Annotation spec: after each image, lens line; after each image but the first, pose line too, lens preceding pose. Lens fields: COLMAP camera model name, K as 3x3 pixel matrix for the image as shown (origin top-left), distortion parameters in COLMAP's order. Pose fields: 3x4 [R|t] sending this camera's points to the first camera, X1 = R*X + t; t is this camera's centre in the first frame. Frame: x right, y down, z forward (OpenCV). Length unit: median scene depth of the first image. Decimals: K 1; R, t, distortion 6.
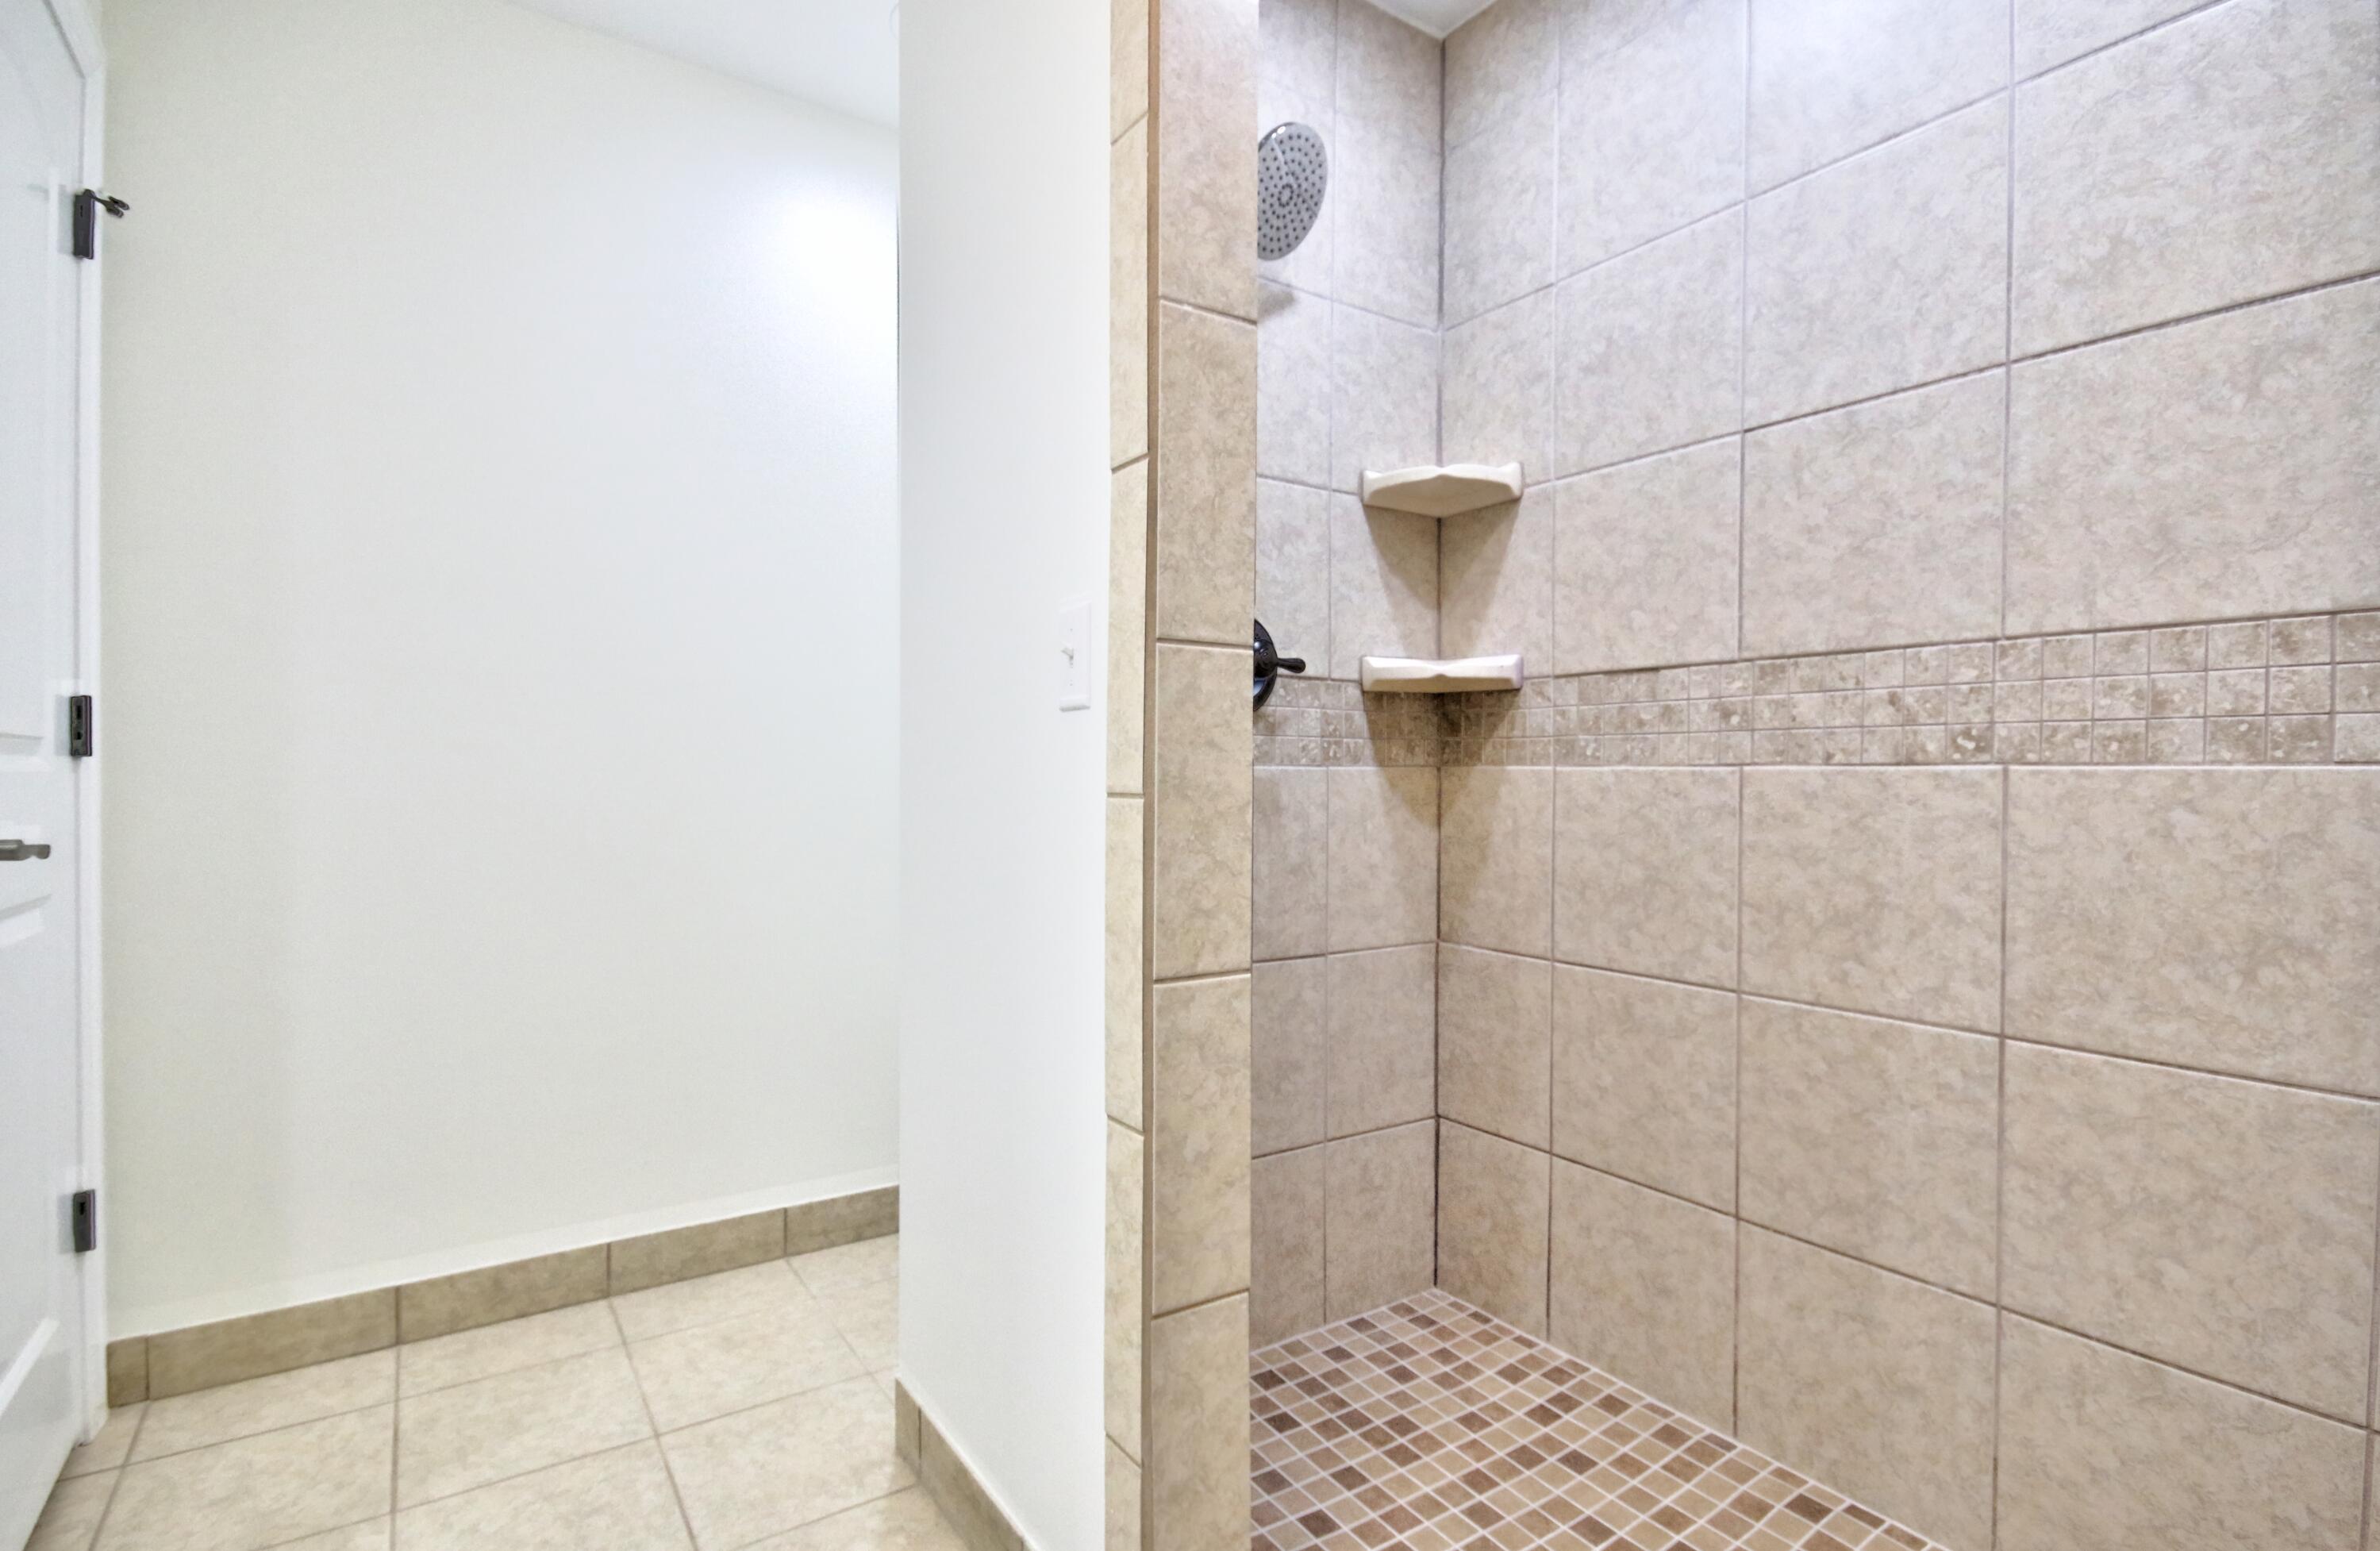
lens RADIAL K [[1198.2, 0, 1184.4], [0, 1198.2, 780.4], [0, 0, 1]] dist [0.002010, -0.009919]
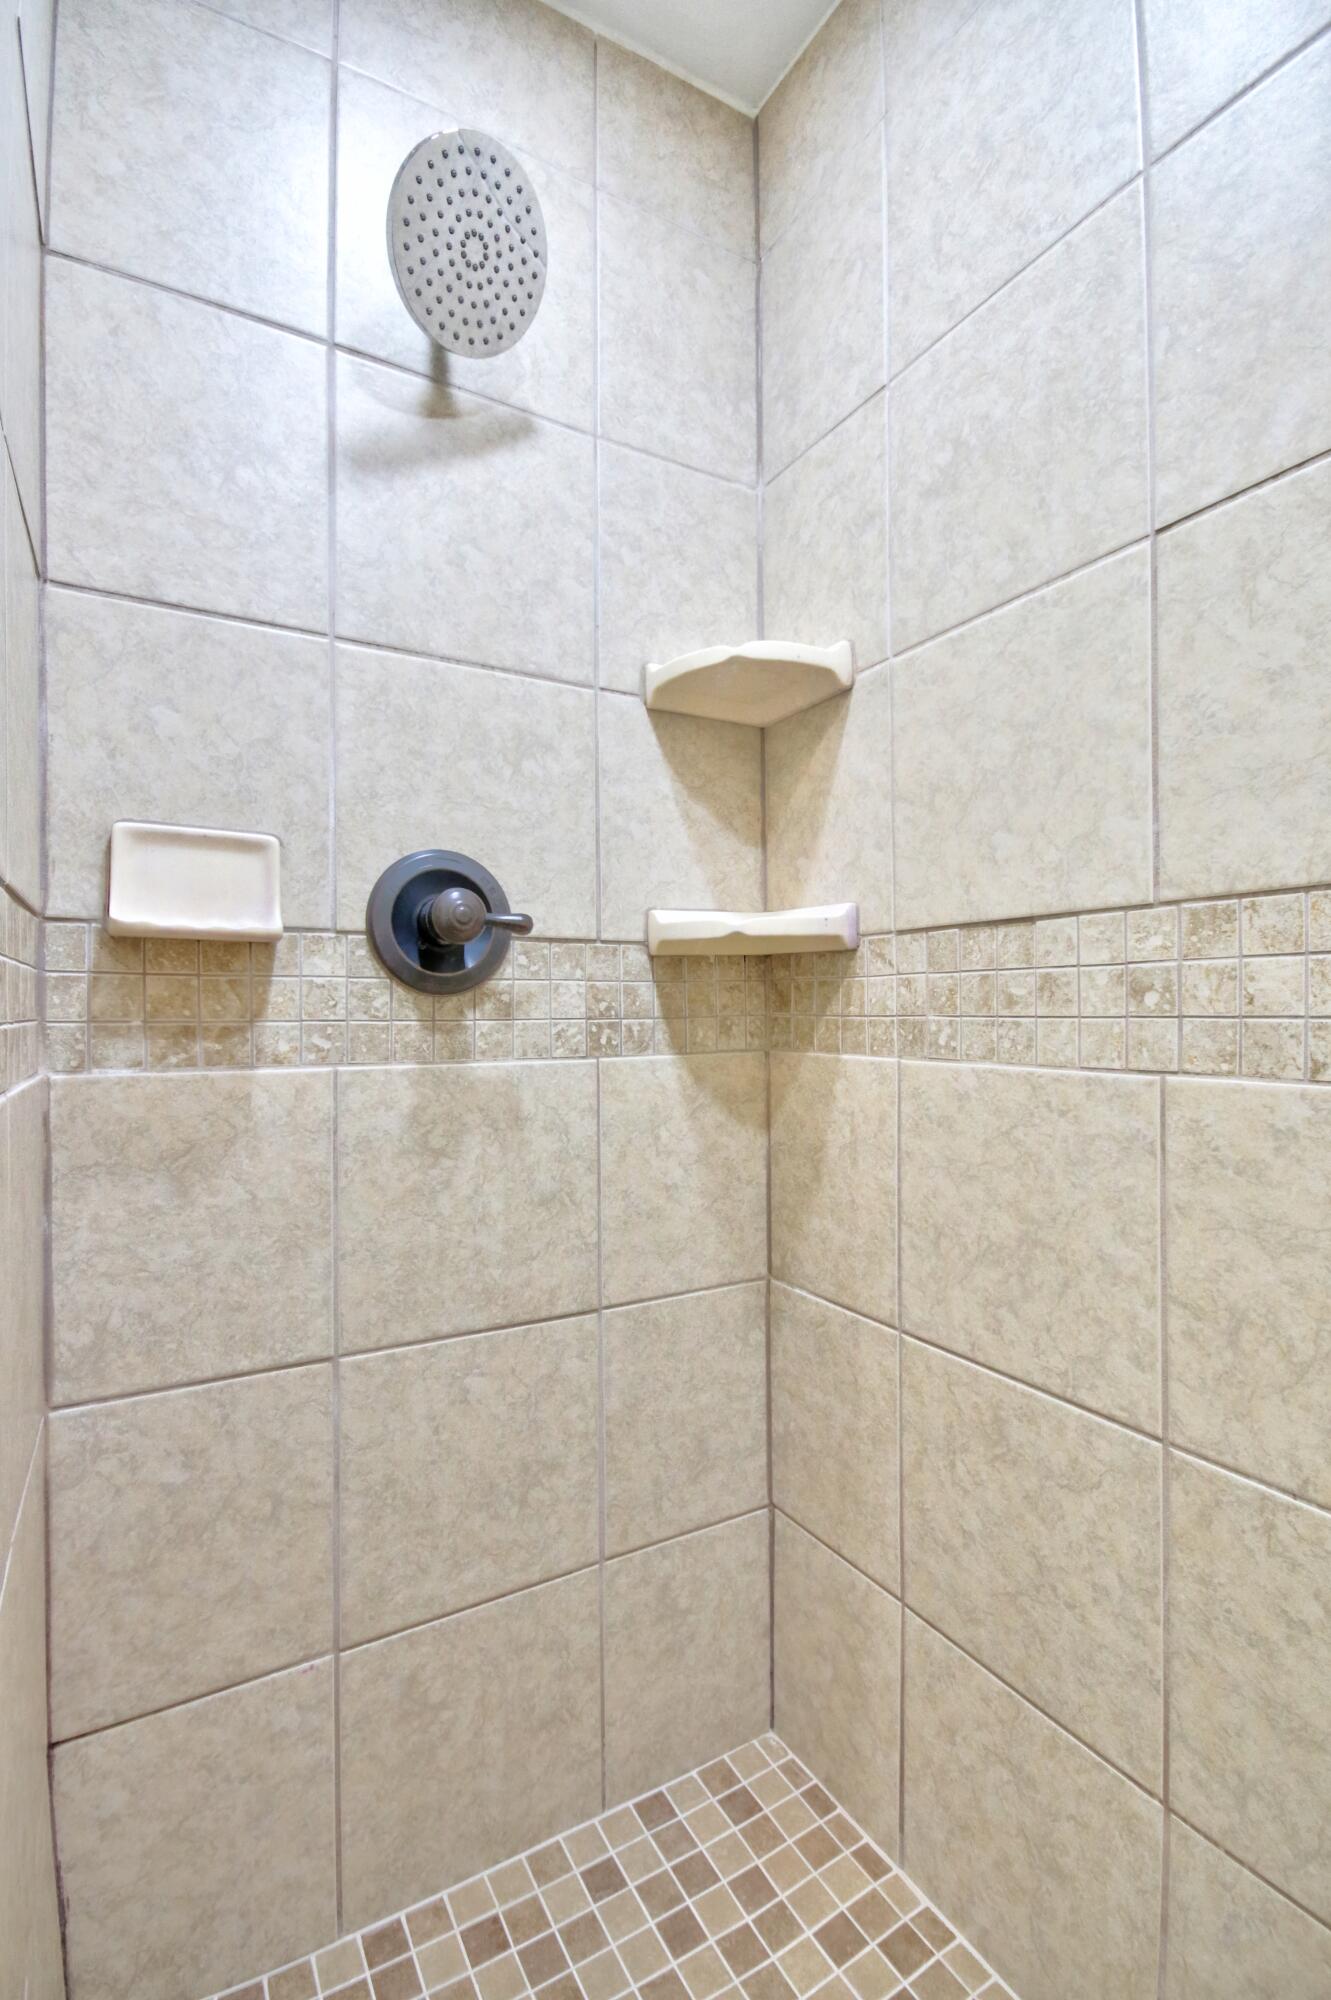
lens RADIAL K [[953.4, 0, 665.5], [0, 953.4, 1000.0], [0, 0, 1]] dist [-0.001520, -0.007423]
pose [[0.997391, -0.014893, -0.070642, 0.210254], [0.014190, 0.999845, -0.010444, -0.041961], [0.070786, 0.009415, 0.997447, 0.423462]]
